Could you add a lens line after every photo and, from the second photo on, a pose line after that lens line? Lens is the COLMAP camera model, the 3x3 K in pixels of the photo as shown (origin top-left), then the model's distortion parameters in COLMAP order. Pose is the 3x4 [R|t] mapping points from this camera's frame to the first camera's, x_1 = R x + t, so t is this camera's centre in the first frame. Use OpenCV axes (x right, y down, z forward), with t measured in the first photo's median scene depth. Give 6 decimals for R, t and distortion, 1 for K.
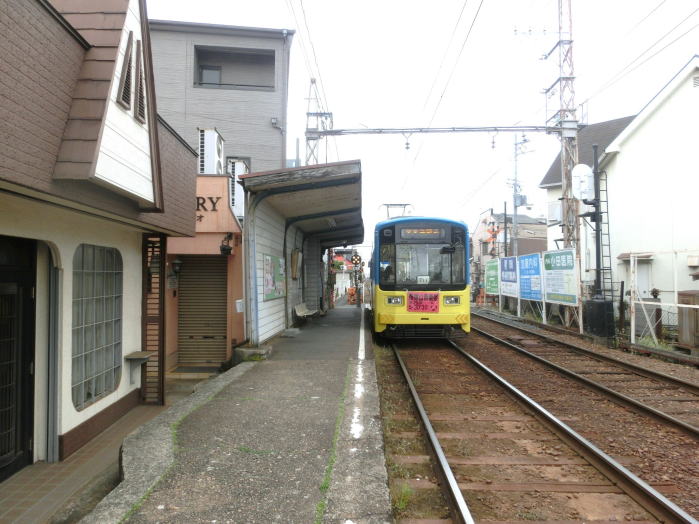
lens RADIAL K [[514.4, 0, 347.0], [0, 514.4, 263.5], [0, 0, 1]] dist [-0.006441, 0.004731]
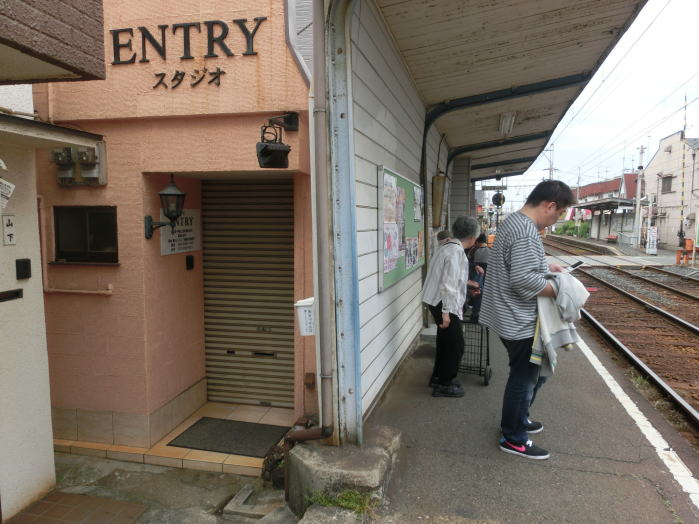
lens RADIAL K [[532.7, 0, 349.5], [0, 532.7, 259.2], [0, 0, 1]] dist [-0.013265, -0.002947]
pose [[0.974645, 0.018346, -0.223004, -0.061540], [0.003811, 0.995127, 0.098523, 0.005970], [0.223725, -0.096875, 0.969826, 0.398540]]
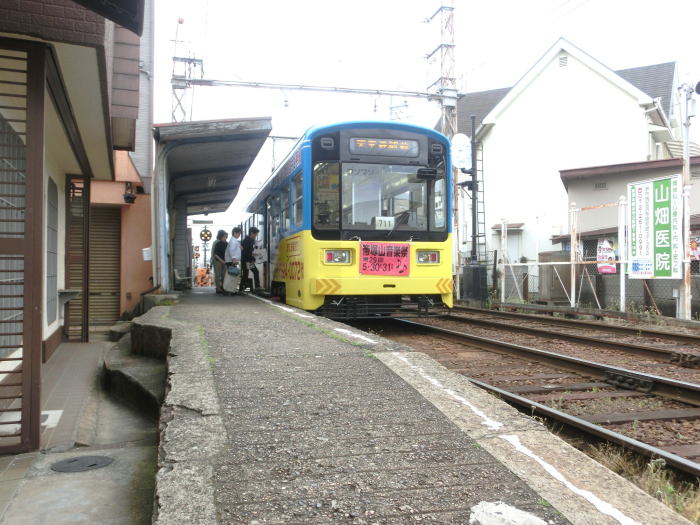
lens RADIAL K [[653.5, 0, 350.5], [0, 653.5, 260.2], [0, 0, 1]] dist [0.016702, 0.000000]
pose [[0.964527, 0.006837, 0.263897, -0.096531], [-0.010714, 0.999855, 0.013254, 0.043451], [-0.263768, -0.015611, 0.964460, -0.201741]]
